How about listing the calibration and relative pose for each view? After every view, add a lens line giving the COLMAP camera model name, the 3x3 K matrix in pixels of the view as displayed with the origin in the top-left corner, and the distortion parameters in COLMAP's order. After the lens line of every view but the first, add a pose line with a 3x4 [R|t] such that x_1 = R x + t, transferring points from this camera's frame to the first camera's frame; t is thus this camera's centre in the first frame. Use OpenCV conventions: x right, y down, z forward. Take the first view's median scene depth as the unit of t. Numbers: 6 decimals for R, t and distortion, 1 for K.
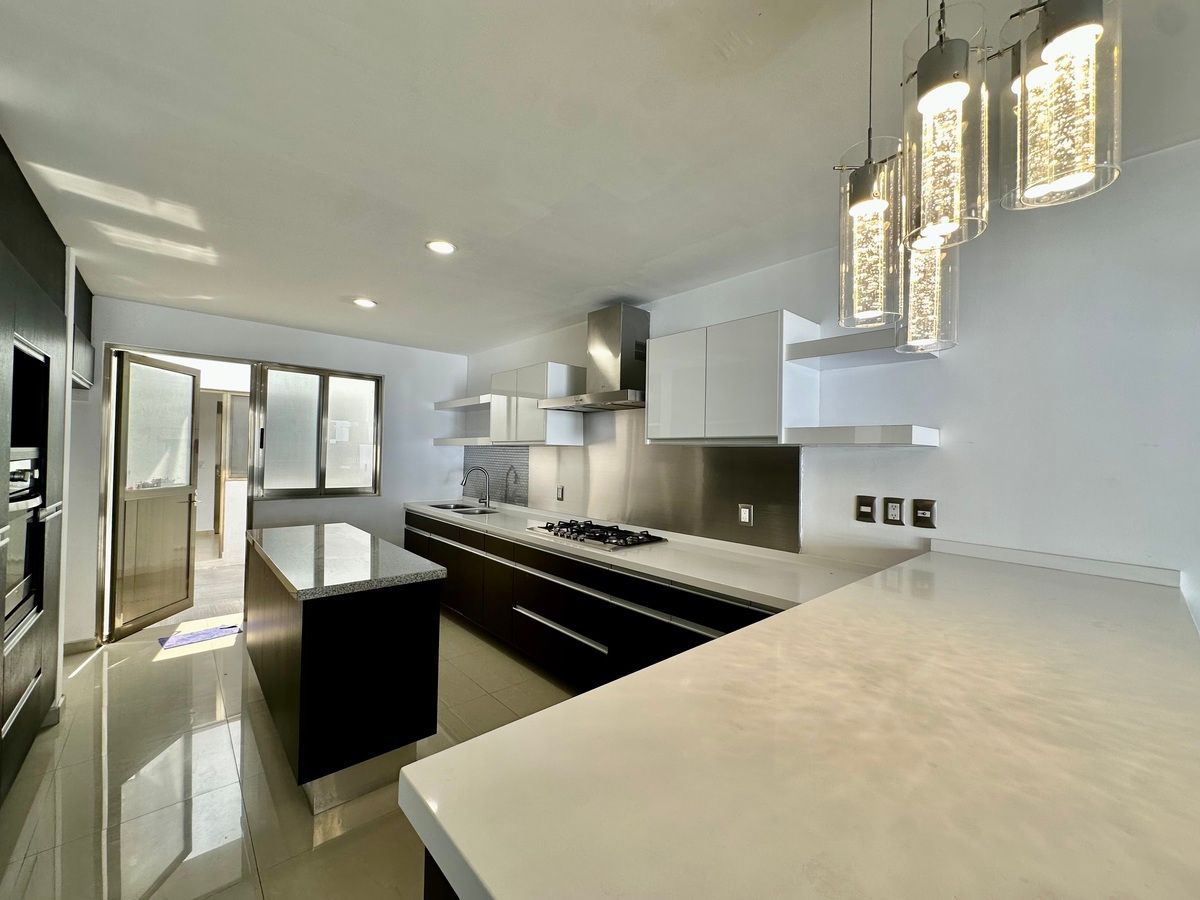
lens RADIAL K [[480.3, 0, 598.5], [0, 480.3, 450.3], [0, 0, 1]] dist [0.001518, -0.000376]
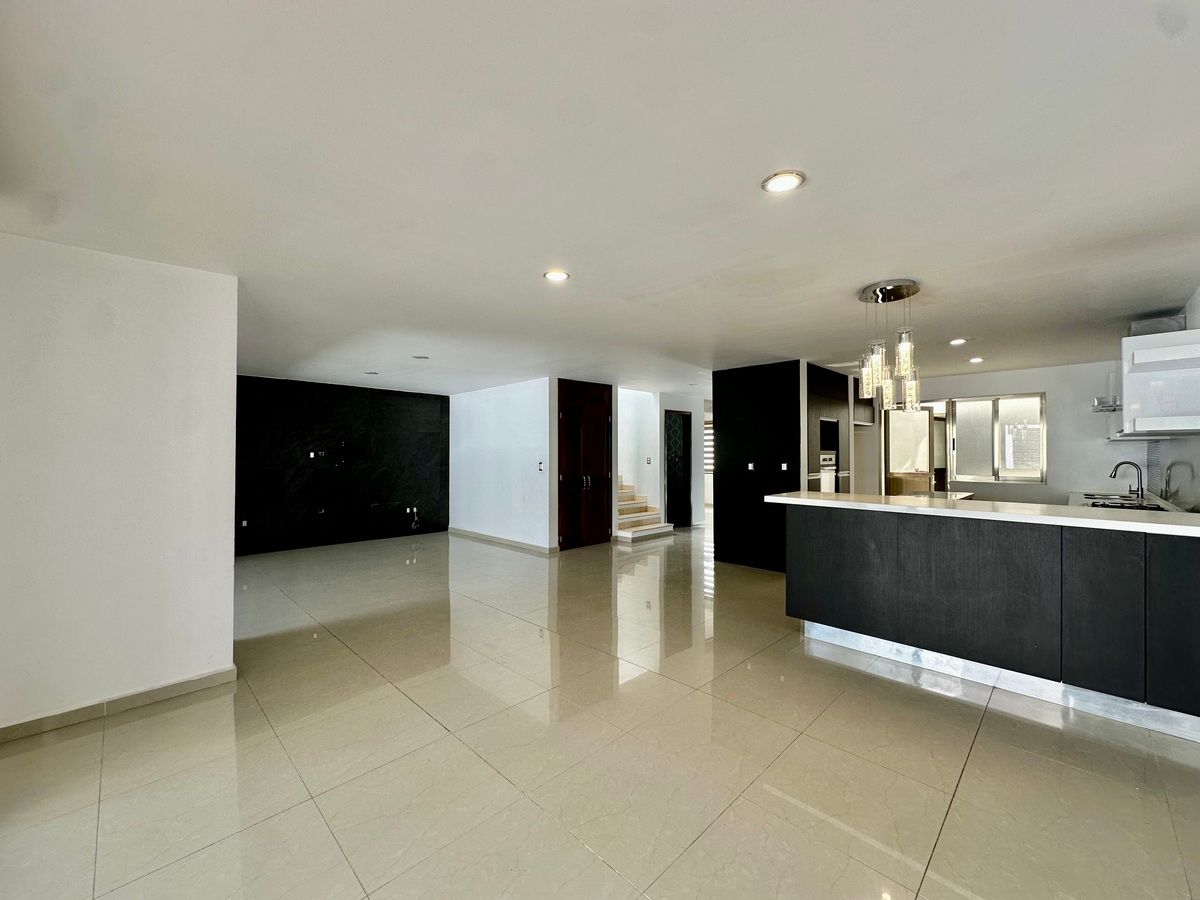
lens RADIAL K [[480.3, 0, 612.0], [0, 480.3, 457.8], [0, 0, 1]] dist [0.001518, -0.000376]
pose [[0.063951, -0.014948, -0.997841, 1.325832], [0.014235, 0.999800, -0.014065, 0.044385], [0.997852, -0.013305, 0.064151, -0.434250]]
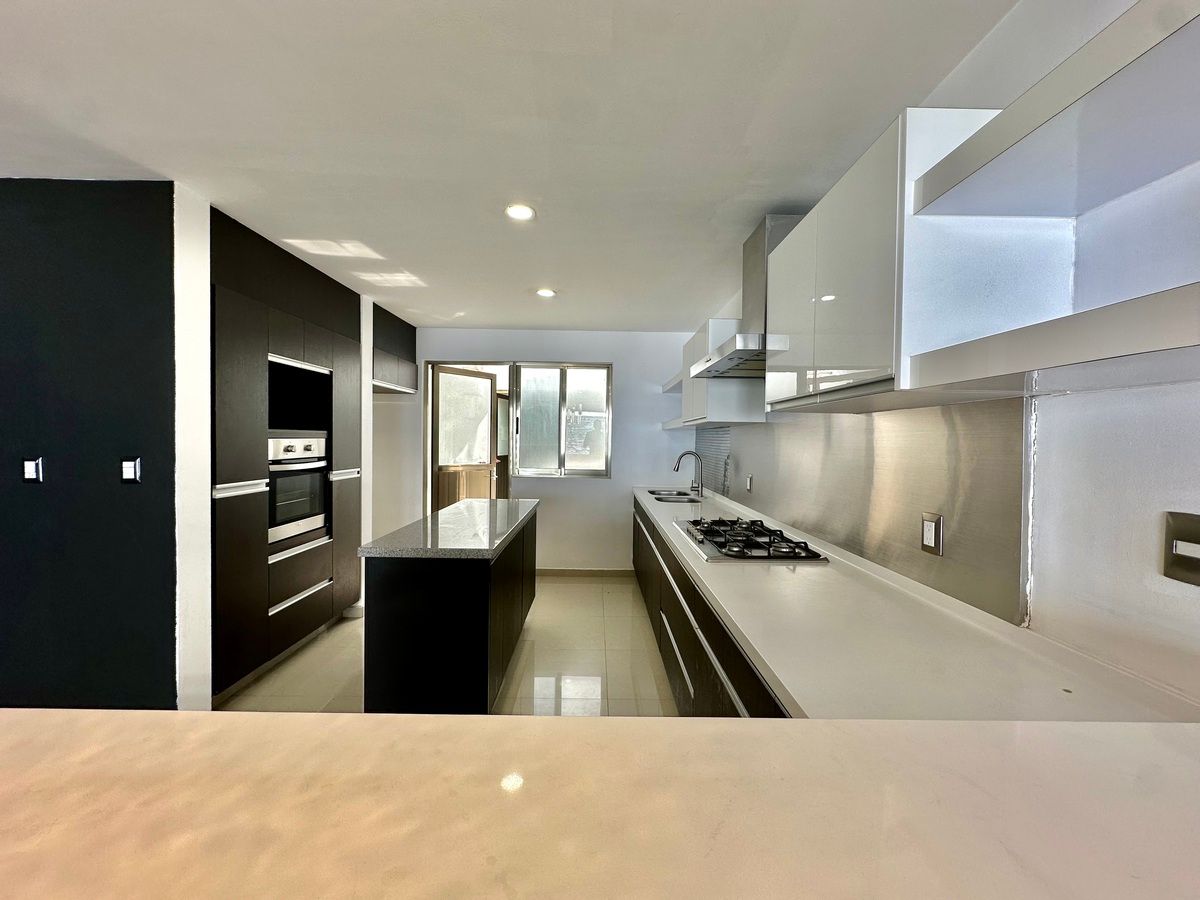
lens RADIAL K [[480.3, 0, 598.2], [0, 480.3, 451.7], [0, 0, 1]] dist [0.001518, -0.000376]
pose [[0.751171, 0.005960, -0.660081, 0.370230], [0.009098, 0.999771, 0.019381, 0.028681], [0.660045, -0.020564, 0.750944, 0.339662]]
